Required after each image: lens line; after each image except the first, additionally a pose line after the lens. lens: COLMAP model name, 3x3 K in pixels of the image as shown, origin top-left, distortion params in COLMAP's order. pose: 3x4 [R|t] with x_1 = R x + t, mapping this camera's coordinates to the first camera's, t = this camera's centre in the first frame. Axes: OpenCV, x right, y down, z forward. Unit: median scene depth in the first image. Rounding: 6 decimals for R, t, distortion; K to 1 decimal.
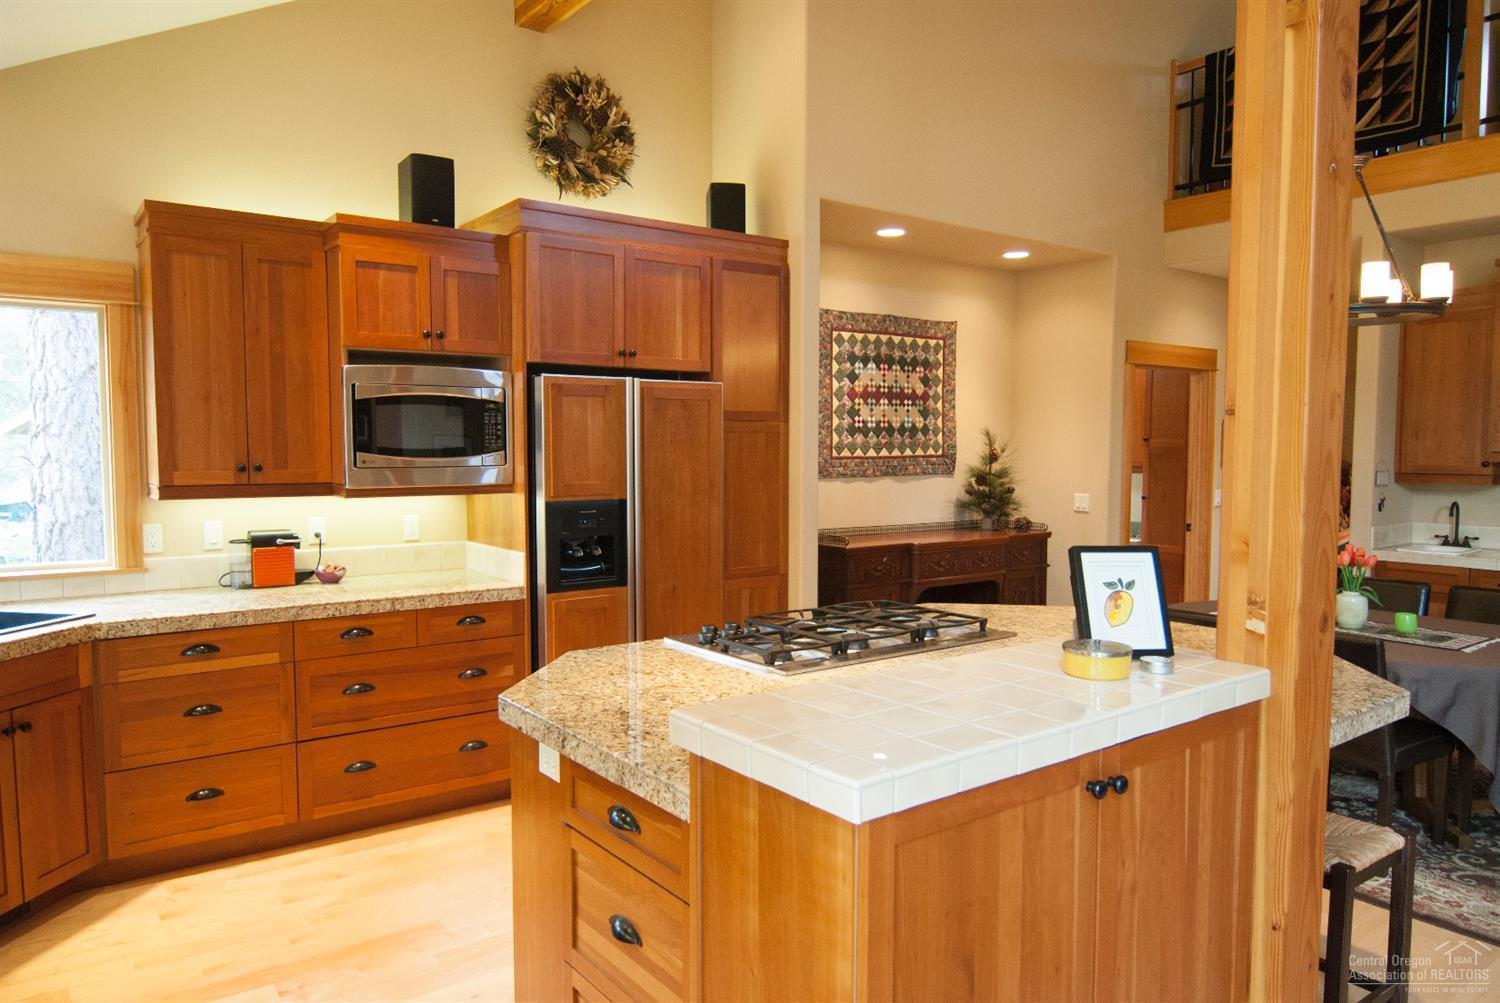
lens RADIAL K [[1002.9, 0, 747.4], [0, 1002.9, 504.4], [0, 0, 1]] dist [-0.002089, -0.010704]
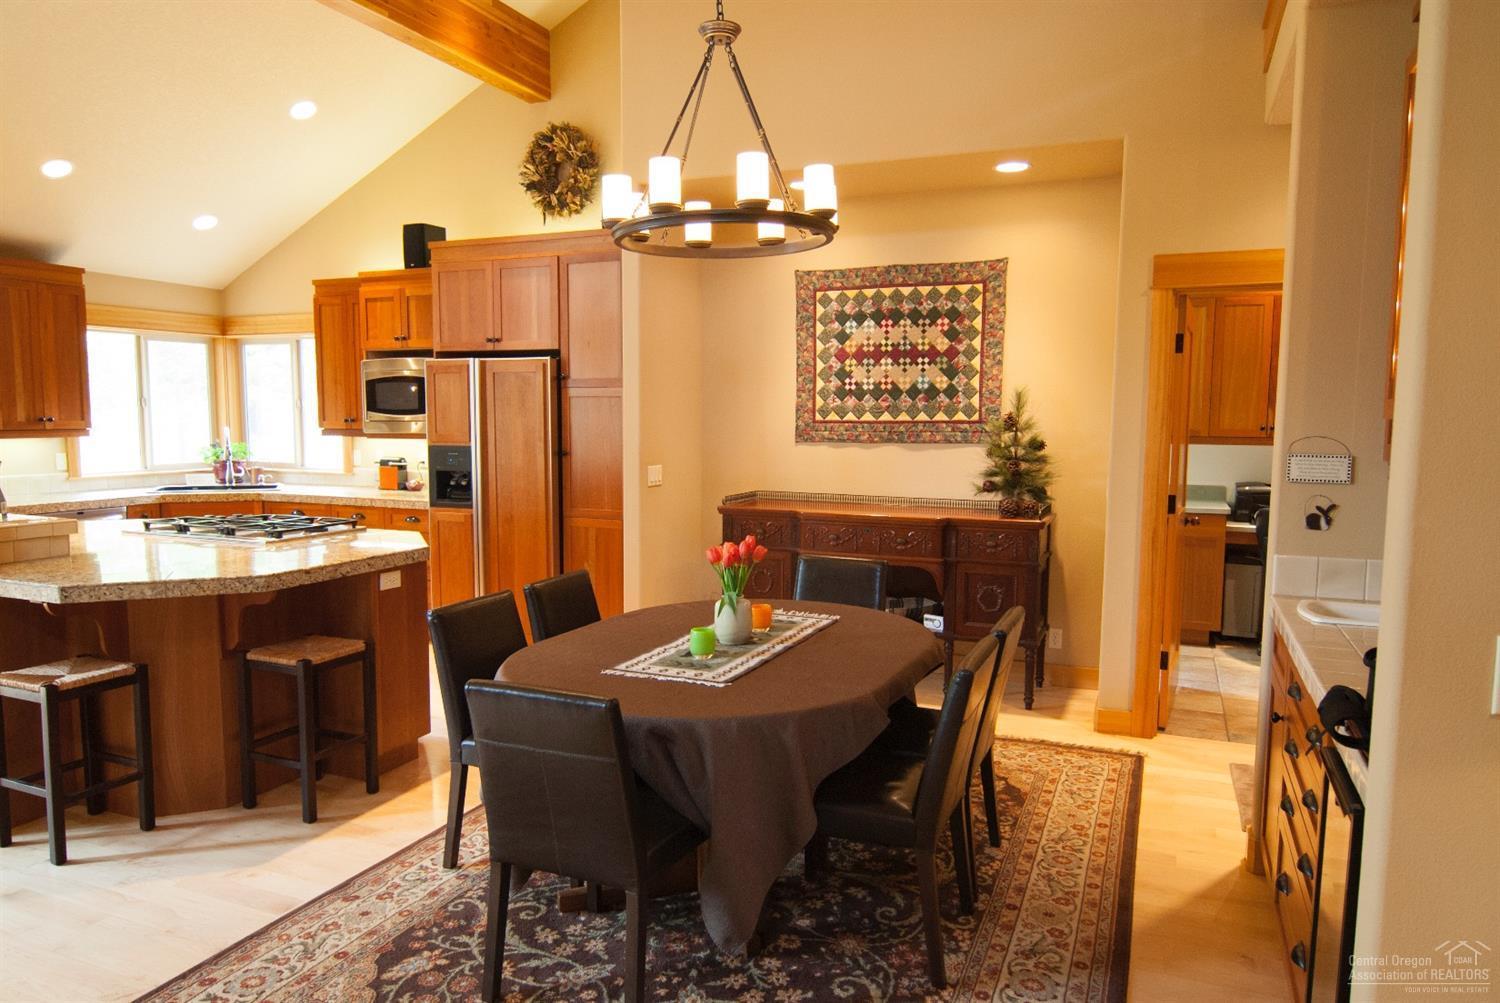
lens RADIAL K [[1002.9, 0, 749.3], [0, 1002.9, 508.0], [0, 0, 1]] dist [-0.002089, -0.010704]
pose [[0.506811, 0.082359, -0.858114, 0.880655], [-0.054914, 0.996489, 0.063207, -0.019971], [0.860307, 0.015088, 0.509554, 0.431464]]
